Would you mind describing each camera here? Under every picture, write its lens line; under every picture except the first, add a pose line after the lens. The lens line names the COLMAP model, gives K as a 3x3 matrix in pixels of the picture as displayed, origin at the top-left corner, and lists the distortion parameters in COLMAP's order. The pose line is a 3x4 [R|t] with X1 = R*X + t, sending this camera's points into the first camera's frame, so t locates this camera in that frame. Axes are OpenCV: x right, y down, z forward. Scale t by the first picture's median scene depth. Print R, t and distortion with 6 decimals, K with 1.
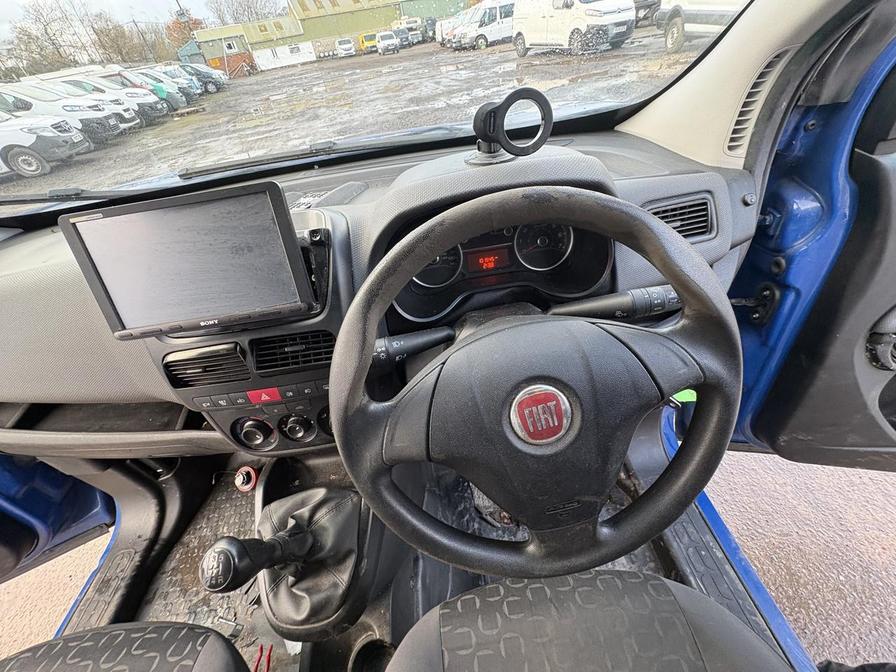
lens RADIAL K [[355.0, 0, 449.4], [0, 355.0, 332.8], [0, 0, 1]] dist [-0.004039, 0.000858]
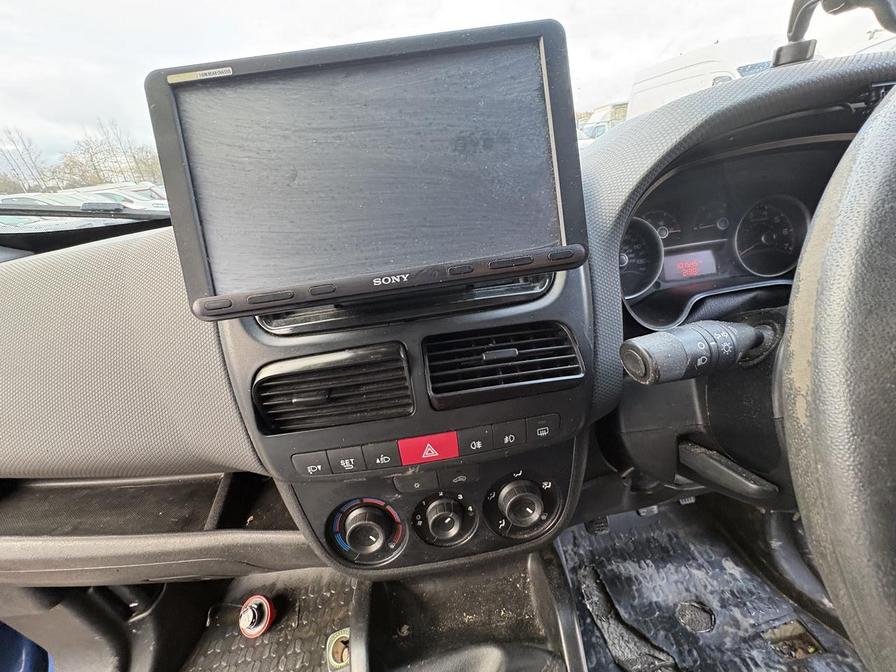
lens RADIAL K [[355.0, 0, 449.3], [0, 355.0, 336.3], [0, 0, 1]] dist [-0.004039, 0.000858]
pose [[0.999648, 0.004056, 0.026234, -0.431796], [0.002815, 0.966494, -0.256675, 0.128656], [-0.026396, 0.256658, 0.966142, 0.374295]]
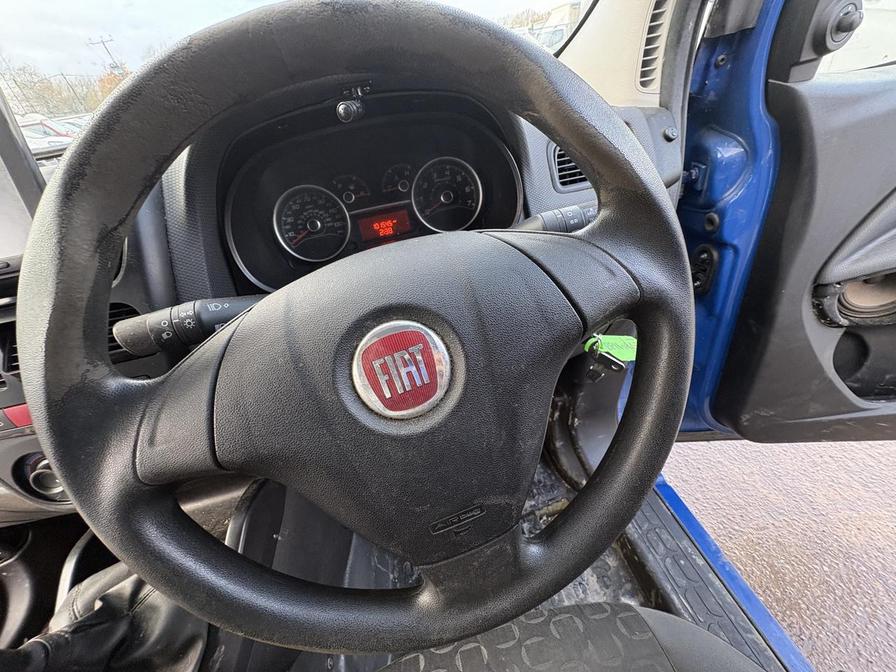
lens RADIAL K [[355.0, 0, 449.8], [0, 355.0, 332.8], [0, 0, 1]] dist [-0.004039, 0.000858]
pose [[0.991279, -0.081121, 0.103850, 0.163082], [0.090255, 0.992155, -0.086499, 0.133109], [-0.096018, 0.095117, 0.990824, 0.215919]]
